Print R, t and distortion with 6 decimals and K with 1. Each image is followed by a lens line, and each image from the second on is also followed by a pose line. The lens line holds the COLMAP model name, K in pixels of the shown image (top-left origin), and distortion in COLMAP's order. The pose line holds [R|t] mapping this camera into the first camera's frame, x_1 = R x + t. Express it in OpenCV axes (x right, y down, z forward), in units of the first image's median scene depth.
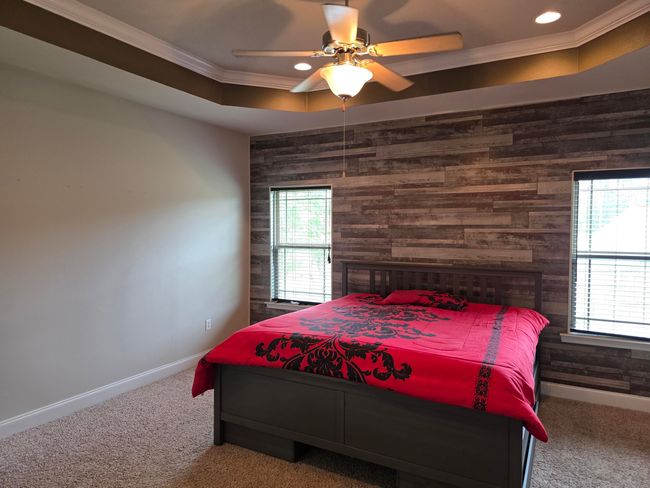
lens RADIAL K [[437.9, 0, 322.9], [0, 437.9, 242.9], [0, 0, 1]] dist [0.061594, -0.033594]
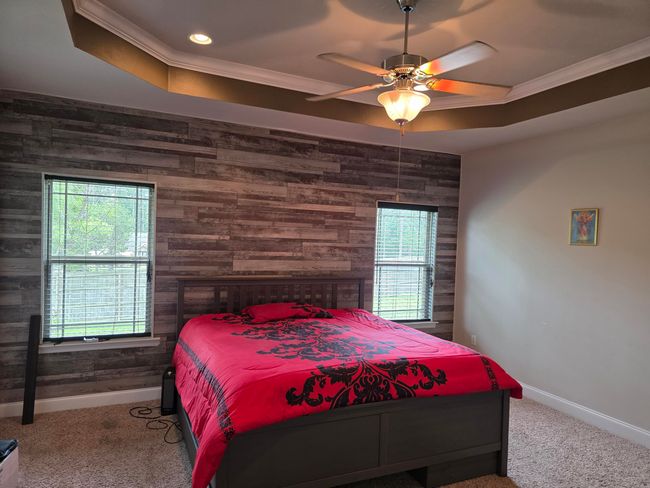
lens RADIAL K [[437.9, 0, 324.5], [0, 437.9, 247.9], [0, 0, 1]] dist [0.061594, -0.033594]
pose [[0.600227, -0.002118, 0.799827, -0.500967], [-0.007972, 0.999931, 0.008630, -0.027385], [-0.799790, -0.011557, 0.600169, 0.304507]]
